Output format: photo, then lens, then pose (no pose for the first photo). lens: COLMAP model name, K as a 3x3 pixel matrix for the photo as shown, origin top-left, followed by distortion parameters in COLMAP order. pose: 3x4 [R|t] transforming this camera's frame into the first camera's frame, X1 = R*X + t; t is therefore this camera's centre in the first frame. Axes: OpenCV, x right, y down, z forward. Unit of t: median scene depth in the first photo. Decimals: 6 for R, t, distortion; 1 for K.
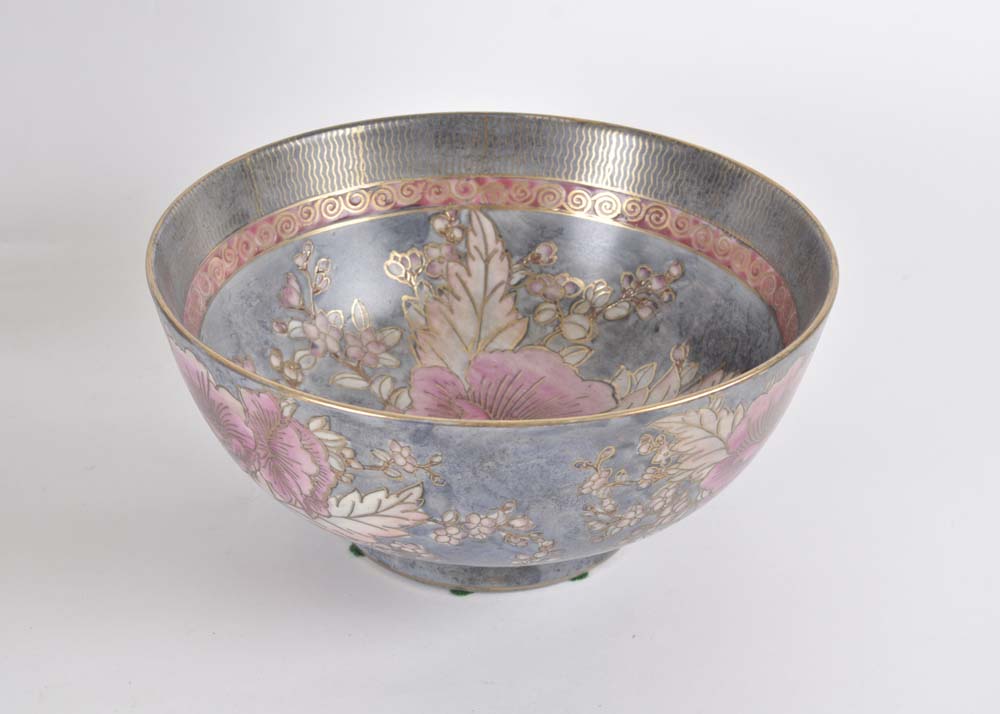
lens RADIAL K [[2138.2, 0, 501.6], [0, 2138.2, 357.3], [0, 0, 1]] dist [0.033481, 0.000000]
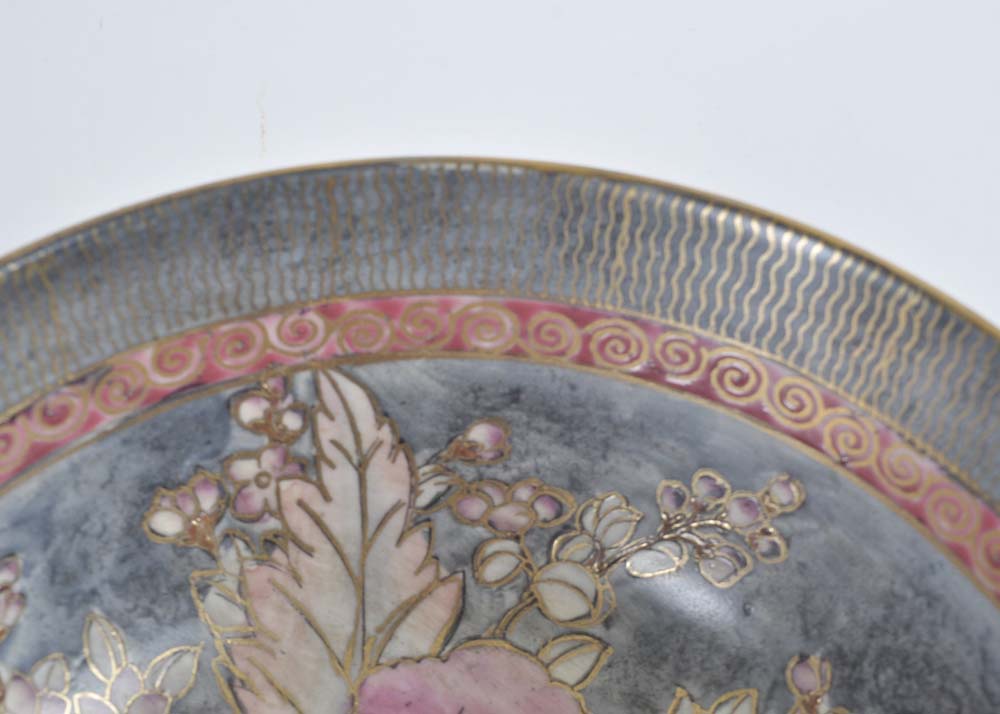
lens RADIAL K [[2138.2, 0, 500.1], [0, 2138.2, 352.6], [0, 0, 1]] dist [0.033481, 0.000000]
pose [[0.988634, -0.114243, 0.097729, -0.019970], [0.077817, 0.945048, 0.317537, -0.216641], [-0.128635, -0.306323, 0.943196, 0.577277]]
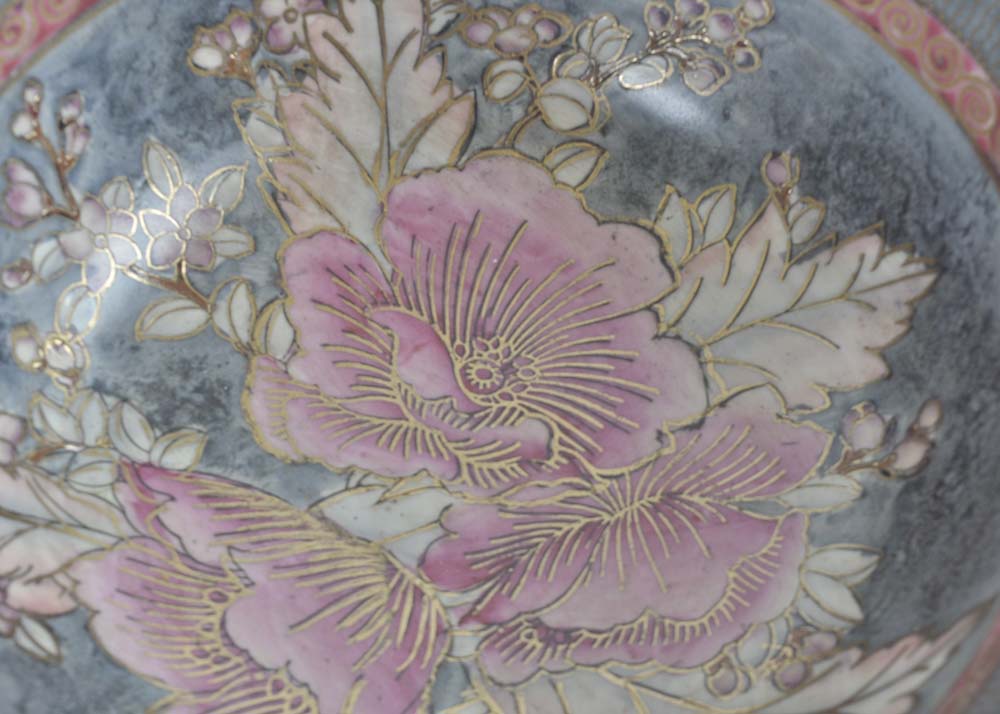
lens RADIAL K [[2138.2, 0, 500.3], [0, 2138.2, 355.4], [0, 0, 1]] dist [0.033481, 0.000000]
pose [[0.984562, -0.170152, 0.041059, -0.013926], [0.123498, 0.841519, 0.525921, -0.244523], [-0.124039, -0.512731, 0.849542, 0.523741]]
